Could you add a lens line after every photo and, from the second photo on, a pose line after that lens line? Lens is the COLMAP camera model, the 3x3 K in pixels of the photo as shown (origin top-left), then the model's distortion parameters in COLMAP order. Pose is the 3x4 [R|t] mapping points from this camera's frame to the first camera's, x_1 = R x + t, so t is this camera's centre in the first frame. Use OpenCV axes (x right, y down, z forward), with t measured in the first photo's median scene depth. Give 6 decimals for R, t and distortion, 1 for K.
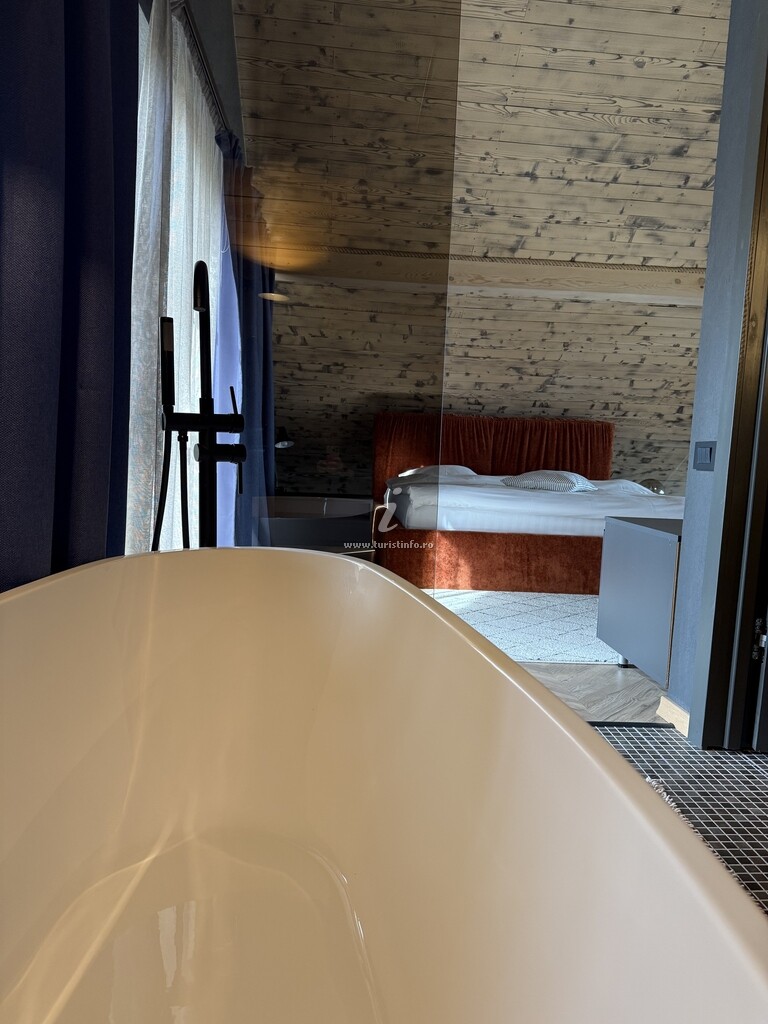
lens RADIAL K [[720.3, 0, 384.8], [0, 720.3, 512.1], [0, 0, 1]] dist [0.043180, -0.037672]
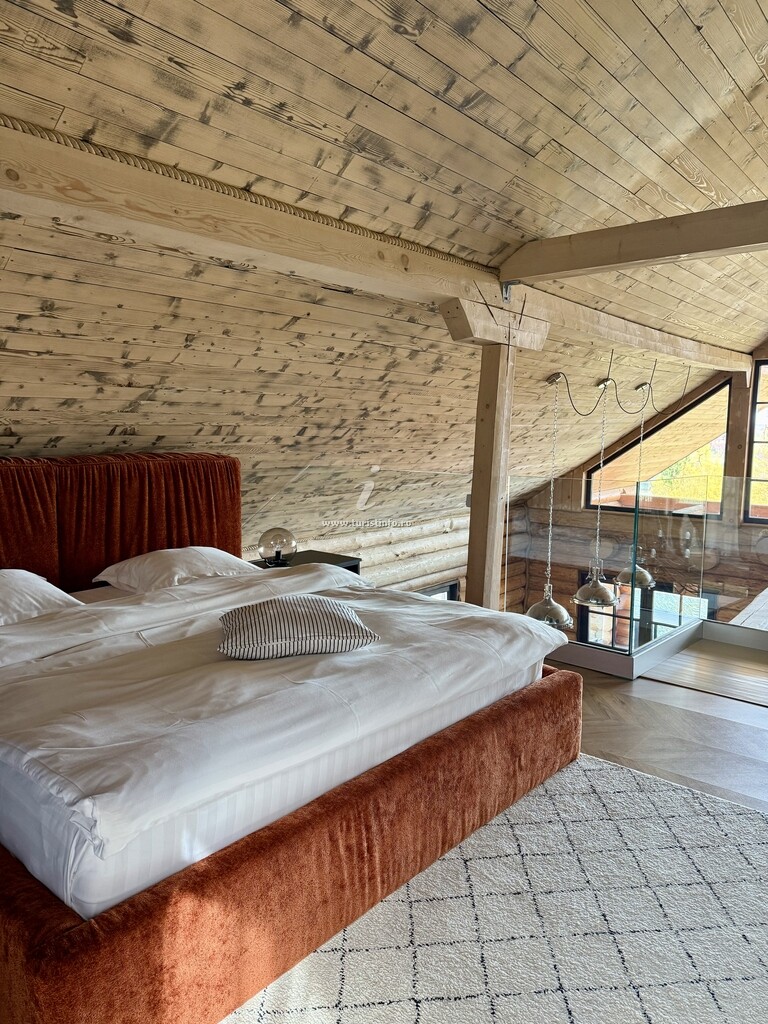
lens RADIAL K [[720.3, 0, 375.5], [0, 720.3, 514.3], [0, 0, 1]] dist [0.043180, -0.037672]
pose [[0.714173, -0.116814, 0.690154, -0.063469], [0.081574, 0.993148, 0.083686, -0.133119], [-0.695200, -0.003467, 0.718808, 0.499779]]
